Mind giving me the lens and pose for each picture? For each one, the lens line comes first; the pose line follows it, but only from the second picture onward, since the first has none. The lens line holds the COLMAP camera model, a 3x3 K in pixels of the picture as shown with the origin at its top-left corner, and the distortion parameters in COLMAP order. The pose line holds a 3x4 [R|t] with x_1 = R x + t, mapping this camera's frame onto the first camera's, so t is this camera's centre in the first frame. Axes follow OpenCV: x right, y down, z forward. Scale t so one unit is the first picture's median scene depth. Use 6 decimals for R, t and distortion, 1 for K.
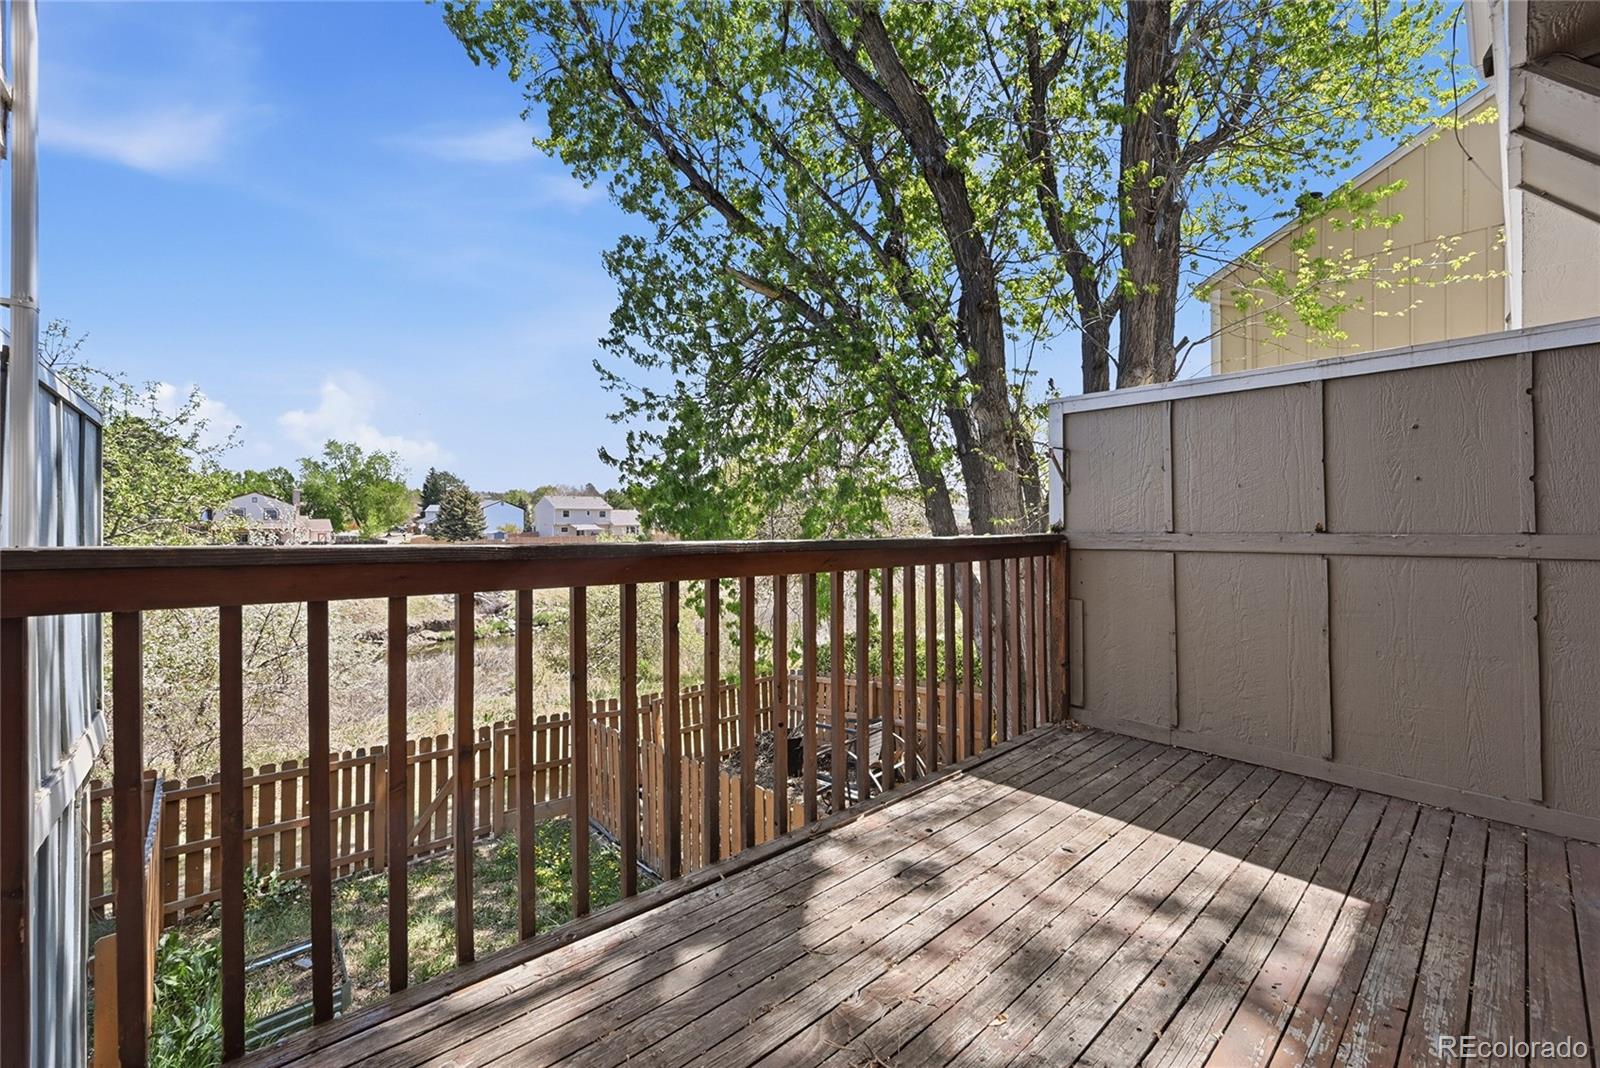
lens RADIAL K [[643.7, 0, 818.7], [0, 643.7, 506.1], [0, 0, 1]] dist [-0.001638, 0.000209]
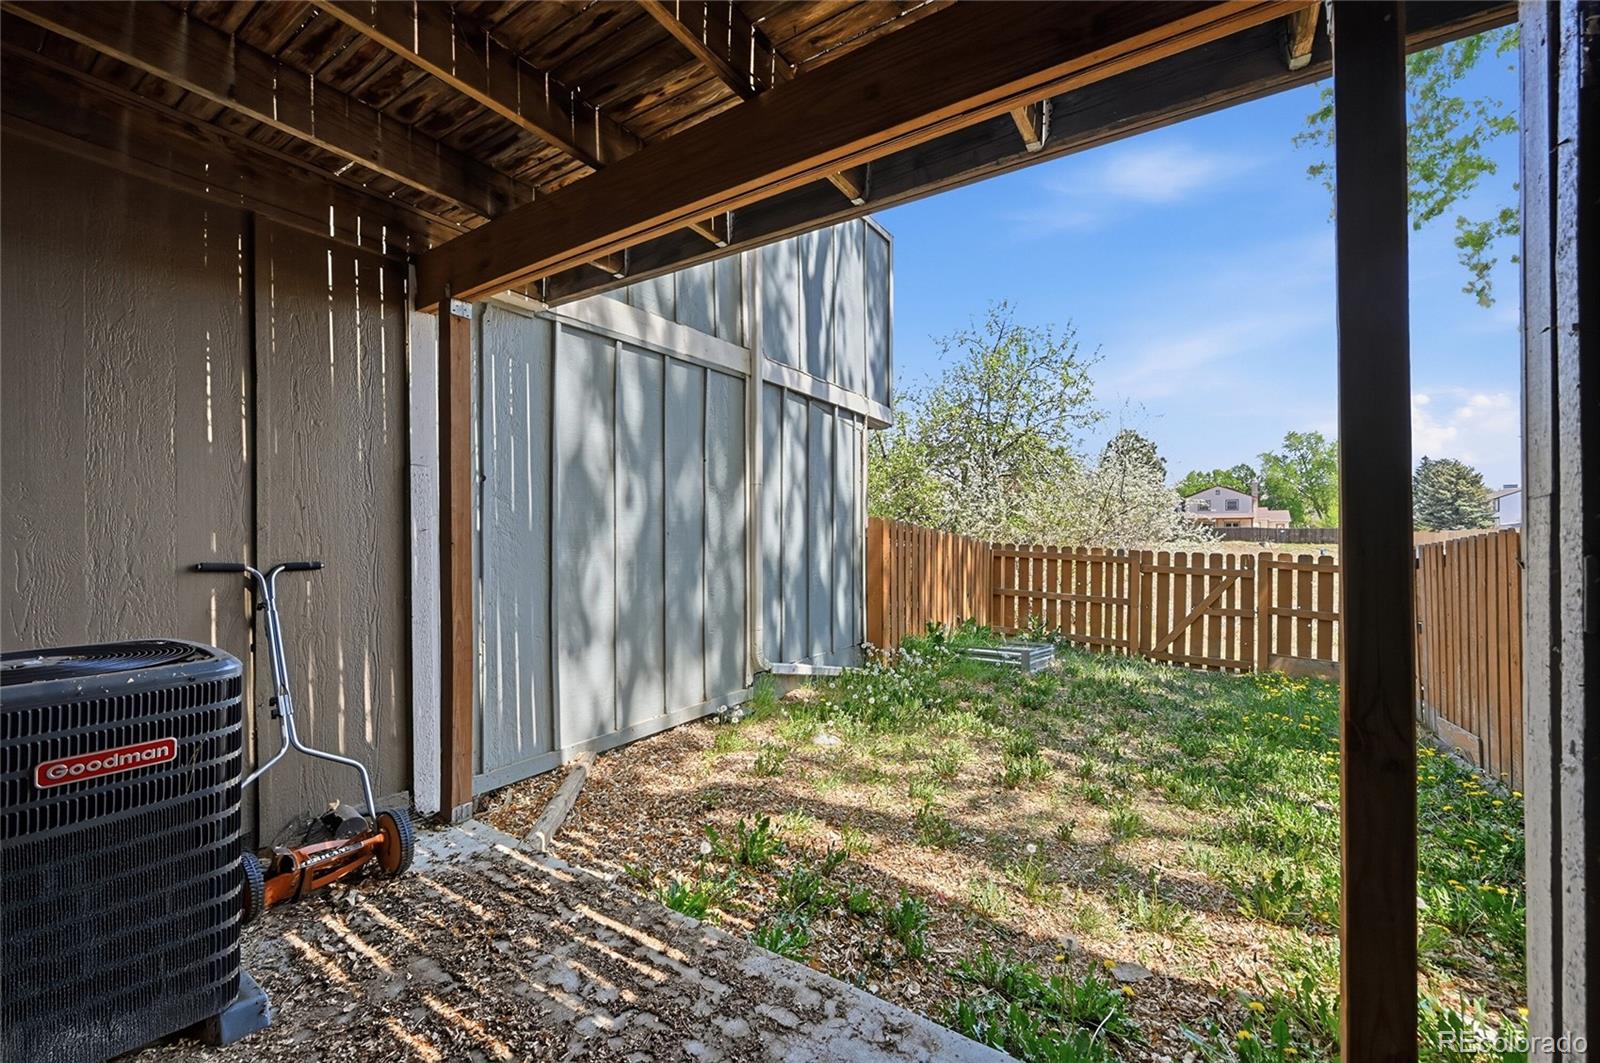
lens RADIAL K [[643.7, 0, 791.7], [0, 643.7, 537.7], [0, 0, 1]] dist [-0.001638, 0.000209]
pose [[0.237714, 0.006253, -0.971315, 0.568271], [0.024276, 0.999629, 0.012377, 0.789011], [0.971032, -0.026522, 0.237474, 0.430551]]
